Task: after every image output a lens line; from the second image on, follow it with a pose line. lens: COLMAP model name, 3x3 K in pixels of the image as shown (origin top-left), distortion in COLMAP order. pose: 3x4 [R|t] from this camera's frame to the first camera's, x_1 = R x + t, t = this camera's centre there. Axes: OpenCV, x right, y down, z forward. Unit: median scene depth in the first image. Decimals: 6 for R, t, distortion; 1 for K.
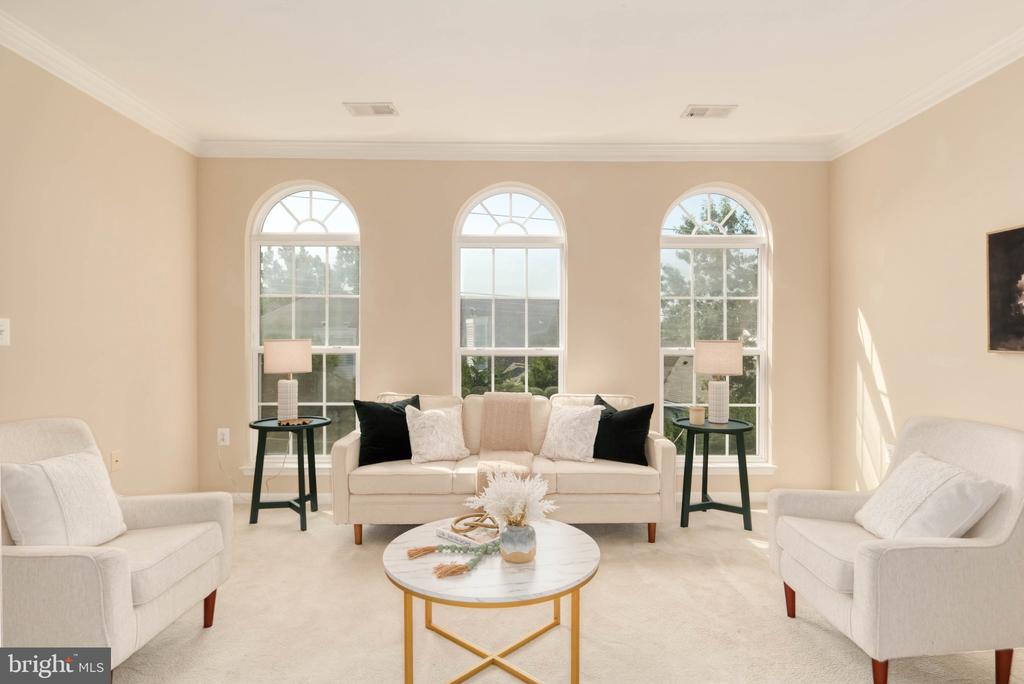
lens RADIAL K [[545.0, 0, 507.6], [0, 545.0, 336.3], [0, 0, 1]] dist [-0.002194, -0.000322]
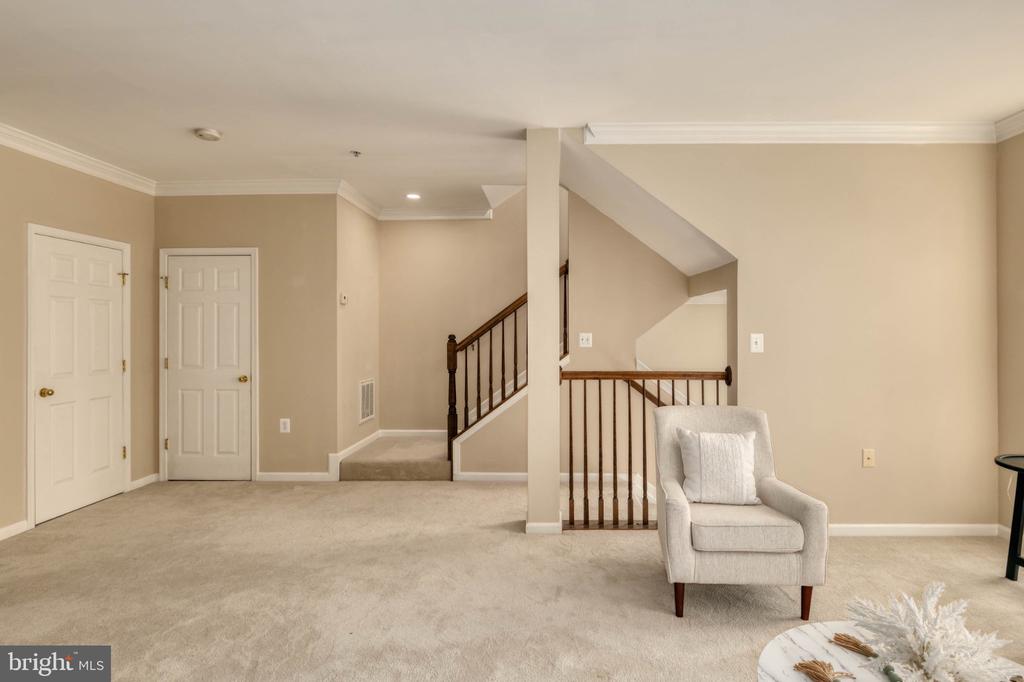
lens RADIAL K [[522.0, 0, 536.1], [0, 522.0, 331.1], [0, 0, 1]] dist [-0.000394, 0.000167]
pose [[-0.025904, -0.001184, -0.999664, 0.346057], [-0.002981, 0.999995, -0.001107, -0.028795], [0.999660, 0.002951, -0.025907, 0.335572]]
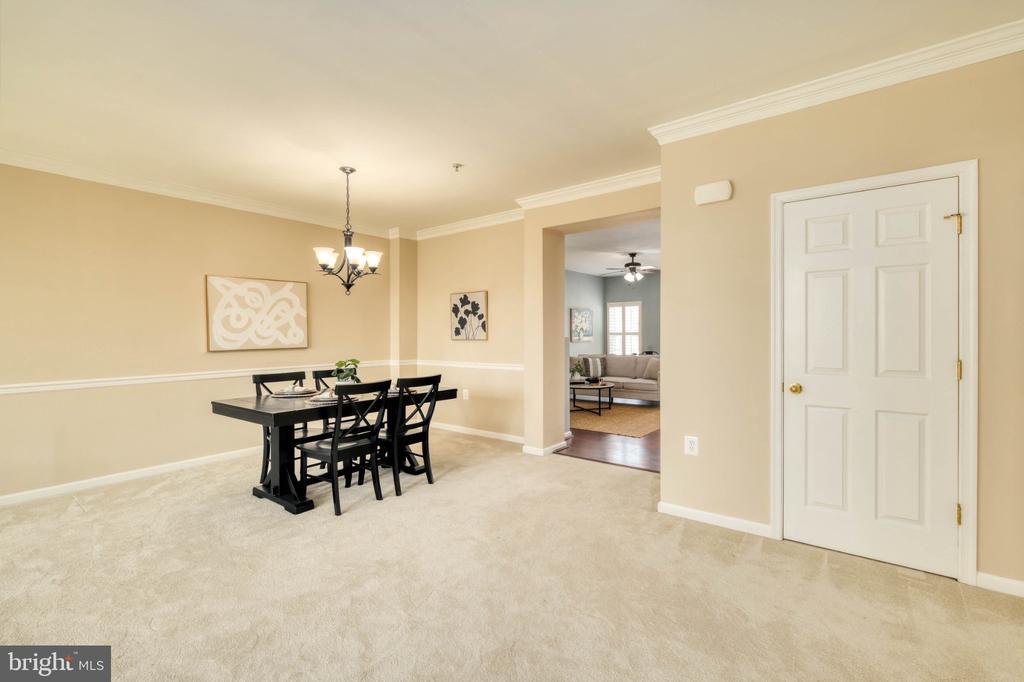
lens RADIAL K [[449.0, 0, 514.6], [0, 449.0, 335.3], [0, 0, 1]] dist [0.000167, -0.000097]
pose [[-0.790016, 0.002875, 0.613079, -0.744858], [0.009202, 0.999932, 0.007168, -0.003601], [-0.613017, 0.011304, -0.789989, 0.215765]]
